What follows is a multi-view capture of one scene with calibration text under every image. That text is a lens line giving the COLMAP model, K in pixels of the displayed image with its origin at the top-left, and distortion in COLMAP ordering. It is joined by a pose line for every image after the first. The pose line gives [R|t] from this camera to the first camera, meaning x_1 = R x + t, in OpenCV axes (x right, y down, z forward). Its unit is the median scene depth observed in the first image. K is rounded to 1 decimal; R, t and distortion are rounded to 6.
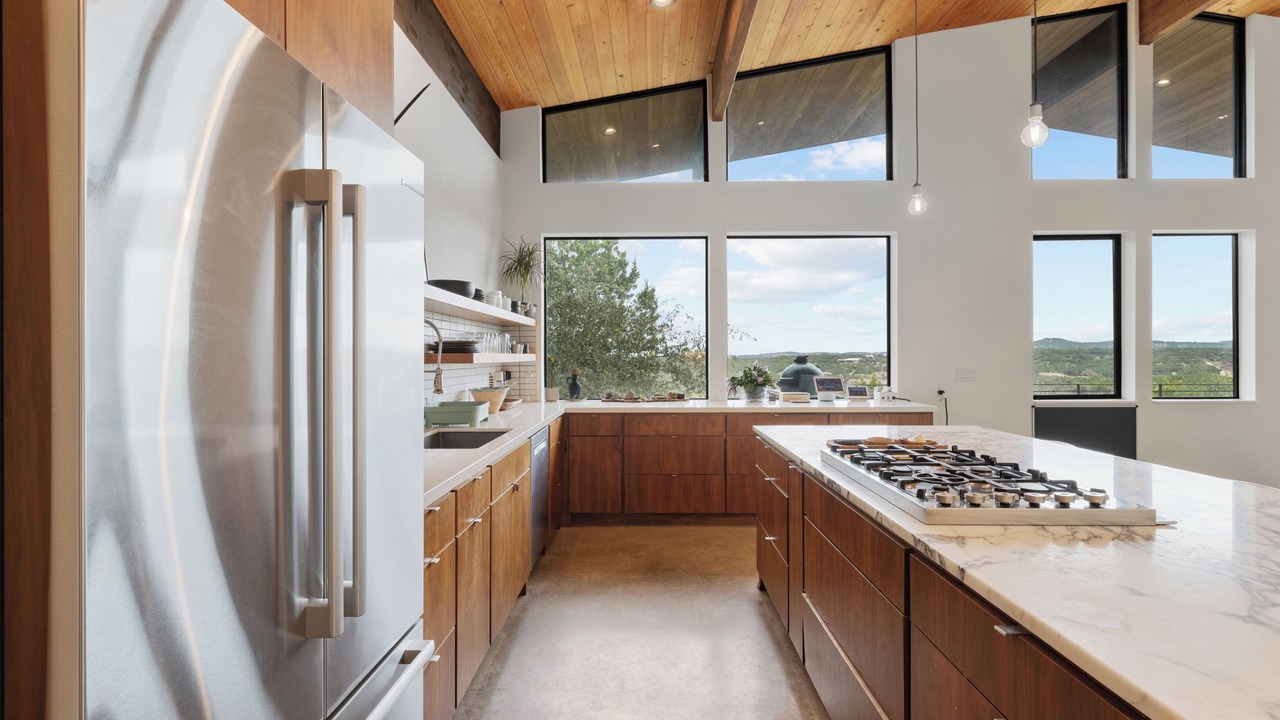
lens RADIAL K [[608.1, 0, 636.3], [0, 608.1, 357.6], [0, 0, 1]] dist [0.003806, 0.000225]
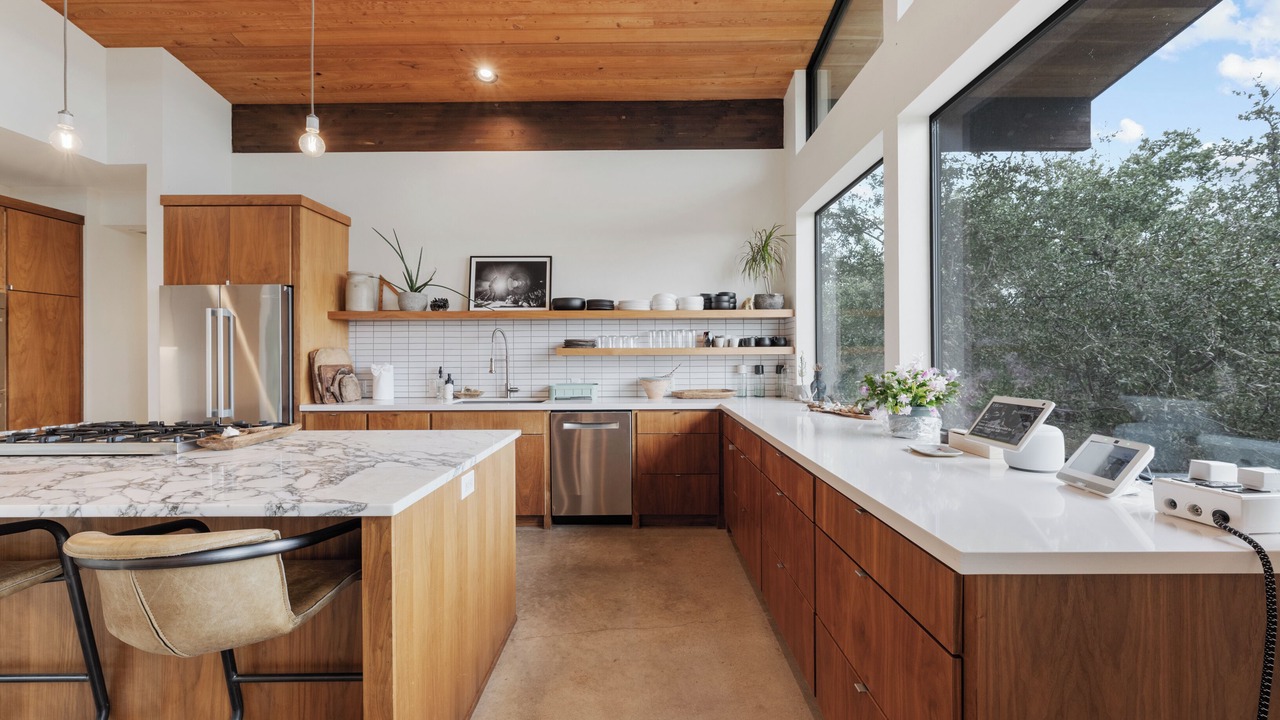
lens RADIAL K [[520.1, 0, 644.5], [0, 520.1, 355.5], [0, 0, 1]] dist [-0.001298, -0.000161]
pose [[0.014279, 0.006713, -0.999876, 0.679752], [0.002547, 0.999974, 0.006751, 0.000563], [0.999895, -0.002643, 0.014261, 0.853785]]
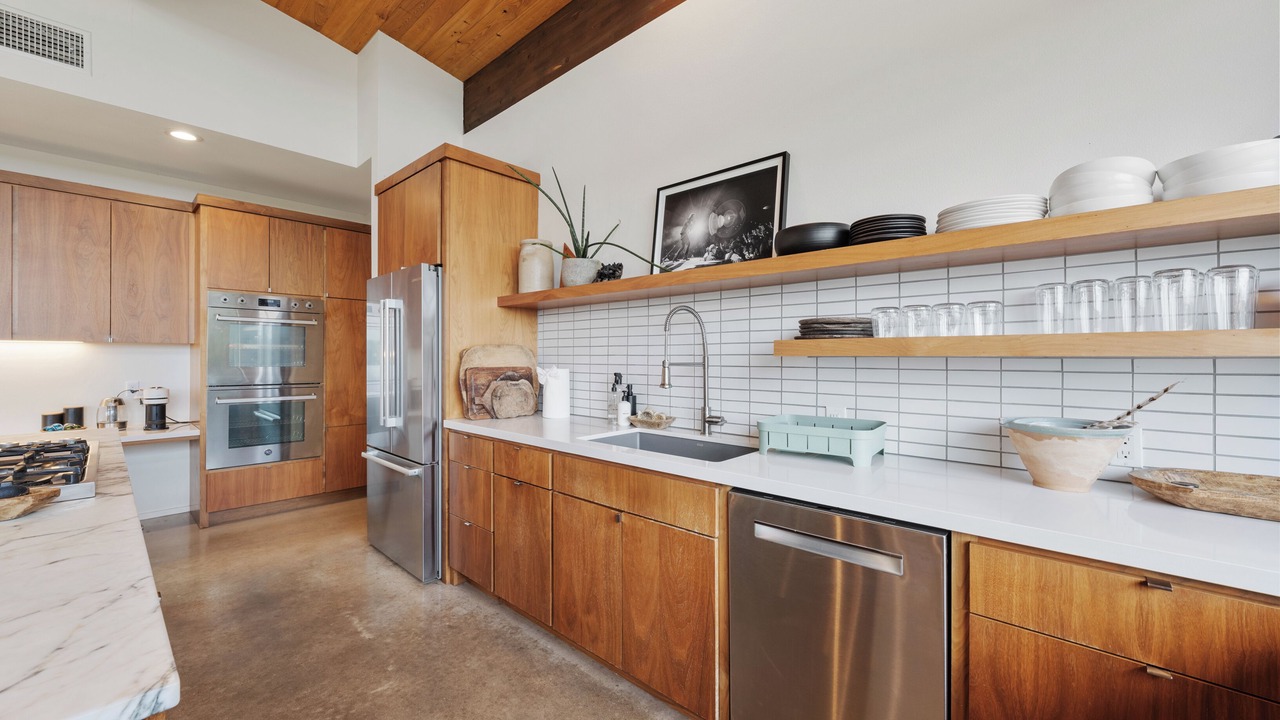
lens RADIAL K [[501.7, 0, 636.1], [0, 501.7, 356.3], [0, 0, 1]] dist [-0.001712, -0.000196]
pose [[-0.663863, 0.006081, -0.747830, 0.161706], [0.002318, 0.999979, 0.006073, 0.003649], [0.747851, 0.002298, -0.663863, 0.893326]]
